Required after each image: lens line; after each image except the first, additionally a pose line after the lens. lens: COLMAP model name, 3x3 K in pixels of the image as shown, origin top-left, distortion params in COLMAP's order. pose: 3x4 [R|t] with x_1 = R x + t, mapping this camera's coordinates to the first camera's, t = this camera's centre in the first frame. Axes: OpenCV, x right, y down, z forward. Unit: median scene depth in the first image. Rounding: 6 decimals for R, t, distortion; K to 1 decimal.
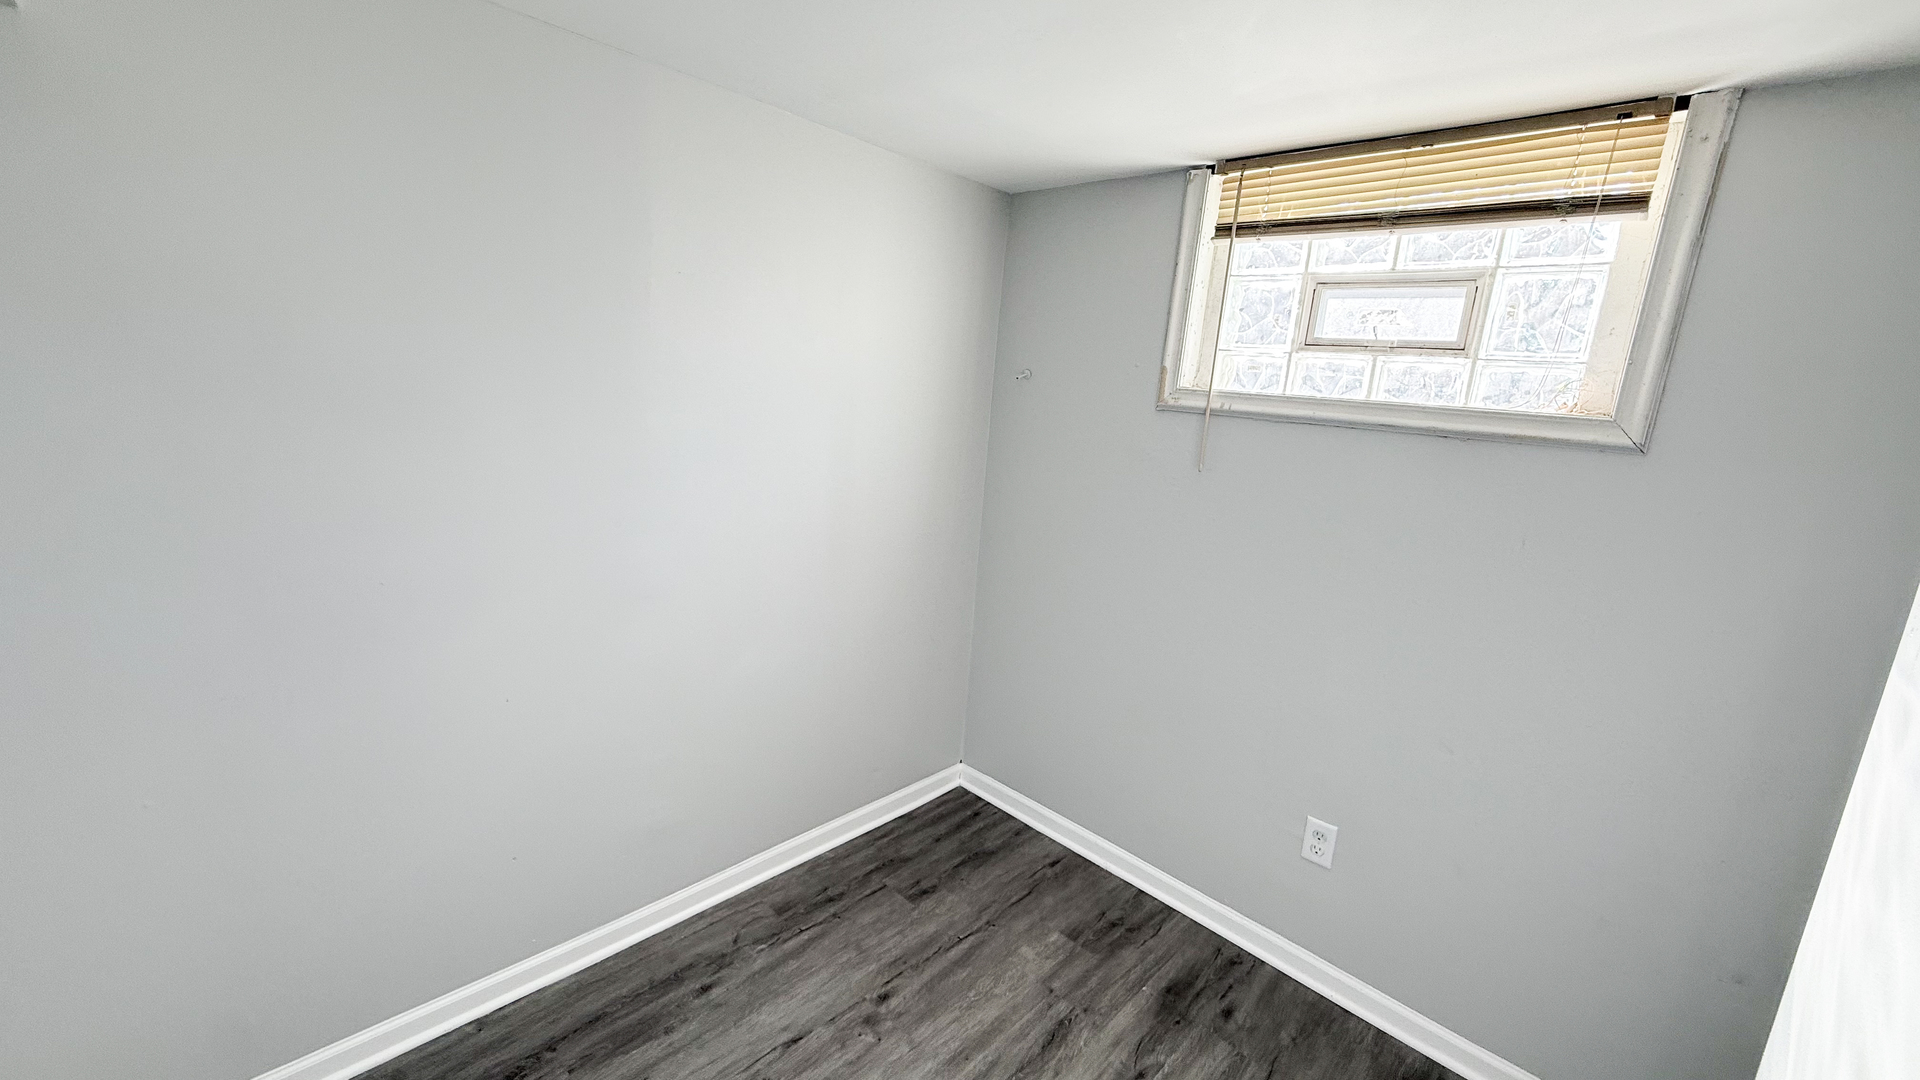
lens RADIAL K [[767.1, 0, 955.8], [0, 767.1, 540.3], [0, 0, 1]] dist [-0.000417, -0.000229]
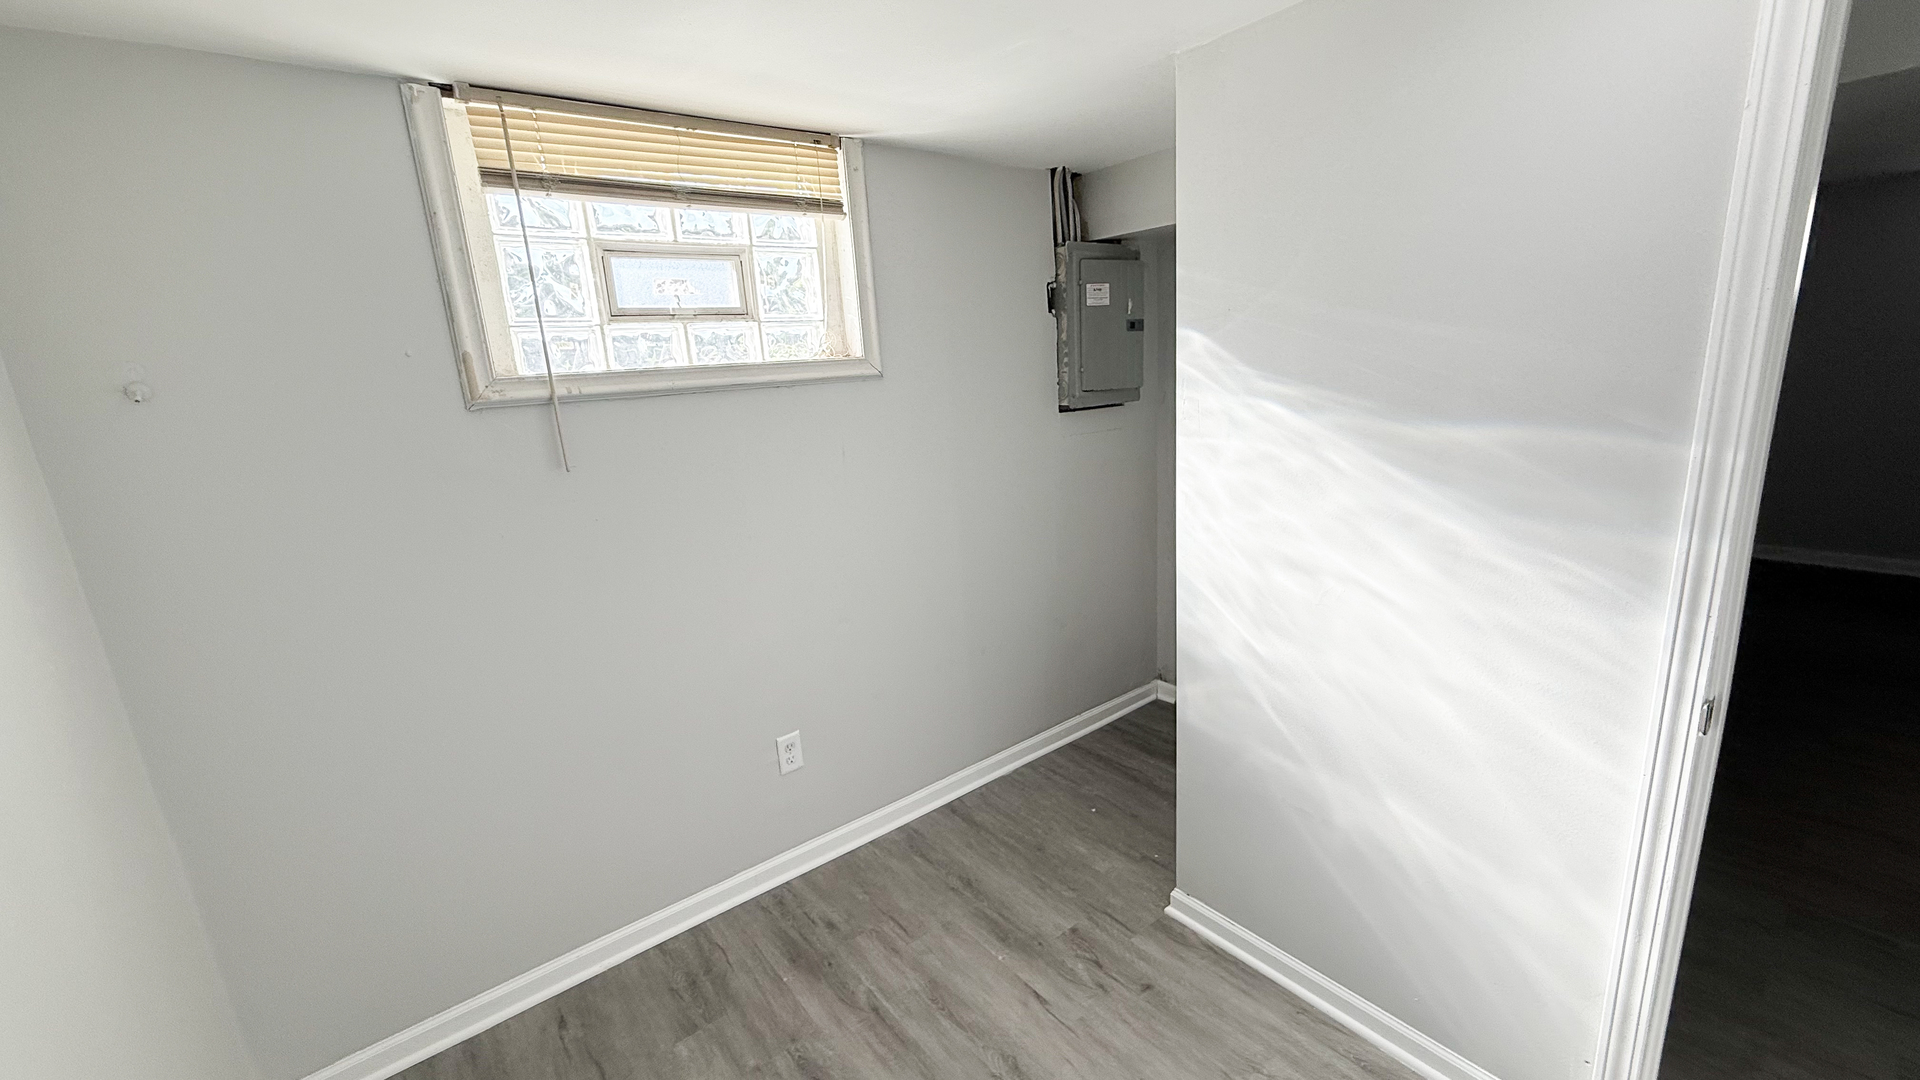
lens RADIAL K [[767.1, 0, 955.8], [0, 767.1, 540.3], [0, 0, 1]] dist [-0.000417, -0.000229]
pose [[0.122020, -0.314059, 0.941529, -0.487958], [0.268396, 0.923716, 0.273334, -0.148827], [-0.955549, 0.219351, 0.197005, 0.485738]]
